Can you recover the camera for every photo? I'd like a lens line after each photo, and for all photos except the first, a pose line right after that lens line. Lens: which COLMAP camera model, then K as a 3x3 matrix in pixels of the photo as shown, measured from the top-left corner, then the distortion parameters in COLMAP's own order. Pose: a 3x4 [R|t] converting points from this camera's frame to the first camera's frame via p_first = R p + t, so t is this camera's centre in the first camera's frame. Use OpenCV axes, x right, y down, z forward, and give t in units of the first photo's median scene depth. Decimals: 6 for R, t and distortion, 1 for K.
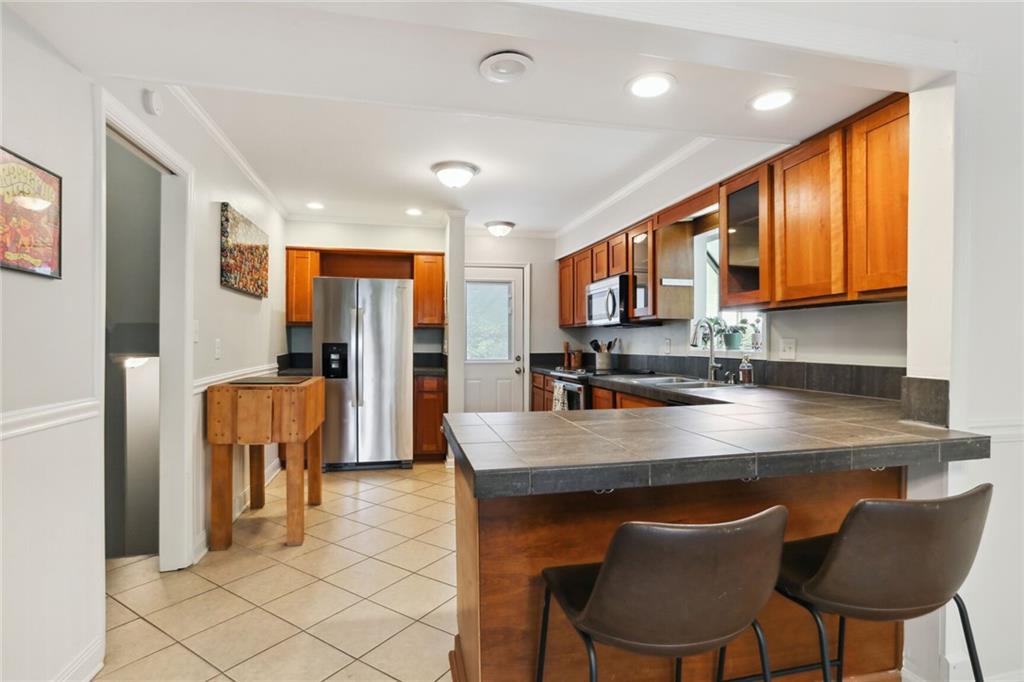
lens RADIAL K [[505.6, 0, 512.0], [0, 505.6, 341.0], [0, 0, 1]] dist [-0.000218, 0.000206]
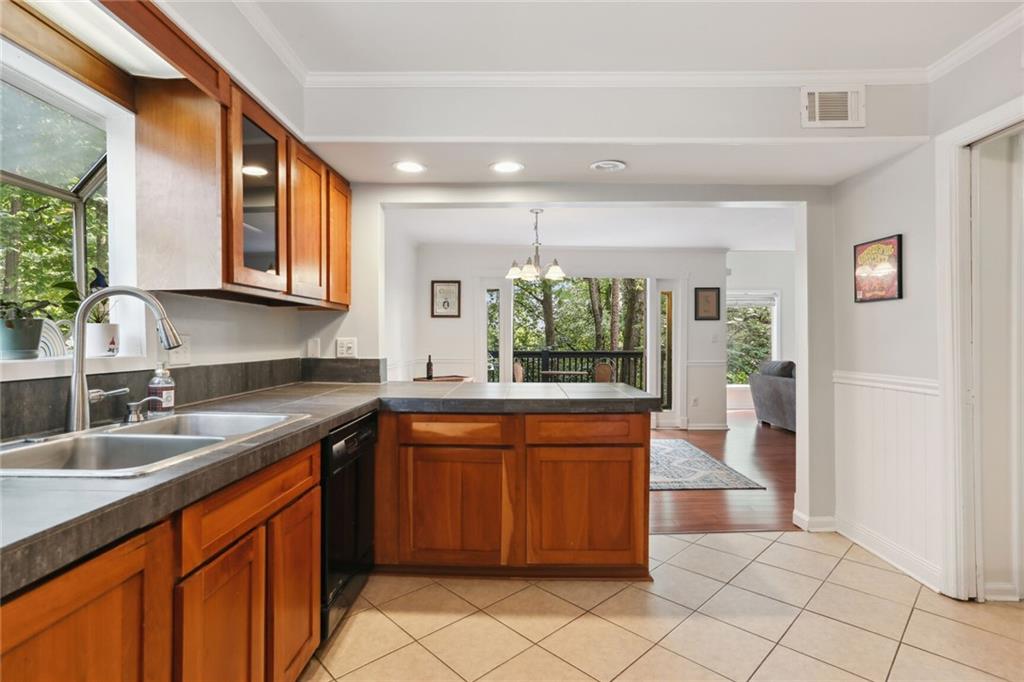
lens RADIAL K [[467.0, 0, 512.0], [0, 467.0, 341.0], [0, 0, 1]] dist [-0.063858, 0.046975]
pose [[-0.967990, 0.001195, 0.250984, -0.037965], [0.001494, 0.999998, 0.001004, 0.002765], [-0.250982, 0.001347, -0.967991, 0.970709]]
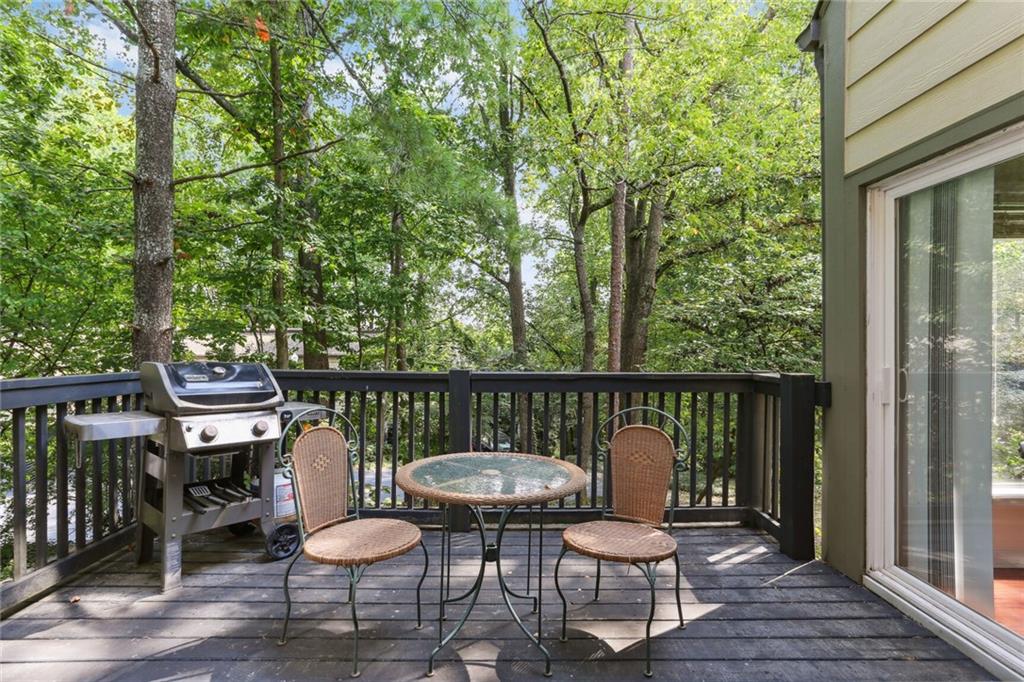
lens RADIAL K [[501.8, 0, 508.6], [0, 501.8, 322.0], [0, 0, 1]] dist [-0.013450, 0.001208]
pose [[-0.976309, 0.005787, 0.216304, 0.110474], [-0.001748, 0.999399, -0.034630, -0.002575], [-0.216375, -0.034188, -0.975712, -0.405868]]
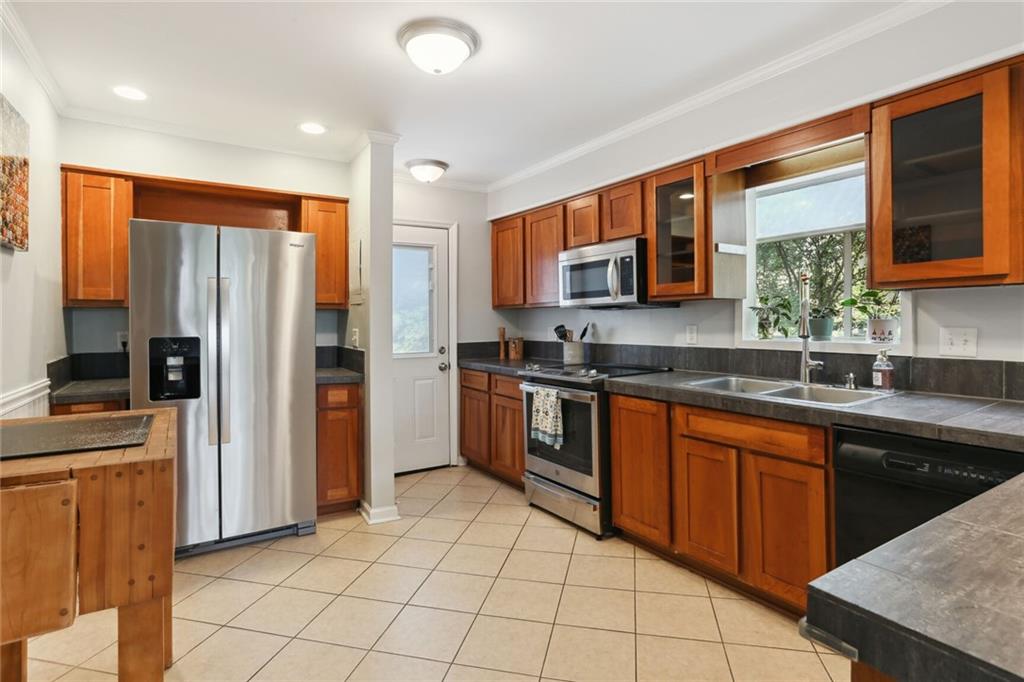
lens RADIAL K [[501.8, 0, 508.6], [0, 501.8, 322.0], [0, 0, 1]] dist [-0.013450, 0.001208]
pose [[0.938136, -0.009453, 0.346139, -0.197796], [0.008020, 0.999952, 0.005571, -0.013740], [-0.346175, -0.002450, 0.938167, 0.357663]]
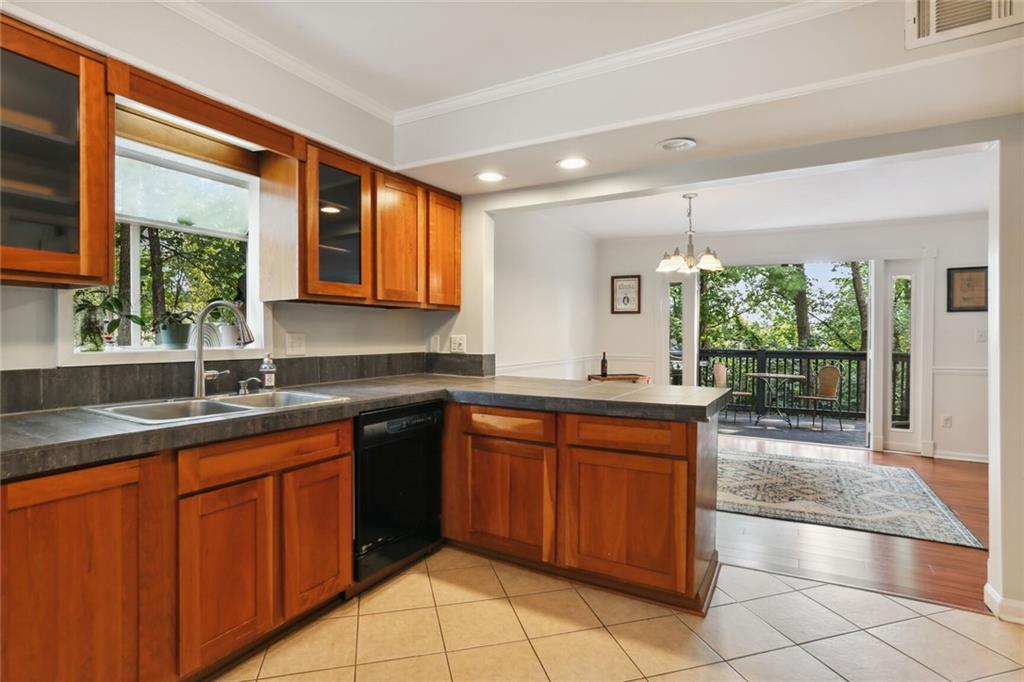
lens RADIAL K [[485.4, 0, 538.0], [0, 485.4, 337.0], [0, 0, 1]] dist [-0.055995, 0.034831]
pose [[-0.751183, -0.003110, 0.660087, -0.244275], [-0.003116, 0.999994, 0.001166, 0.000150], [-0.660087, -0.001180, -0.751188, 0.888812]]
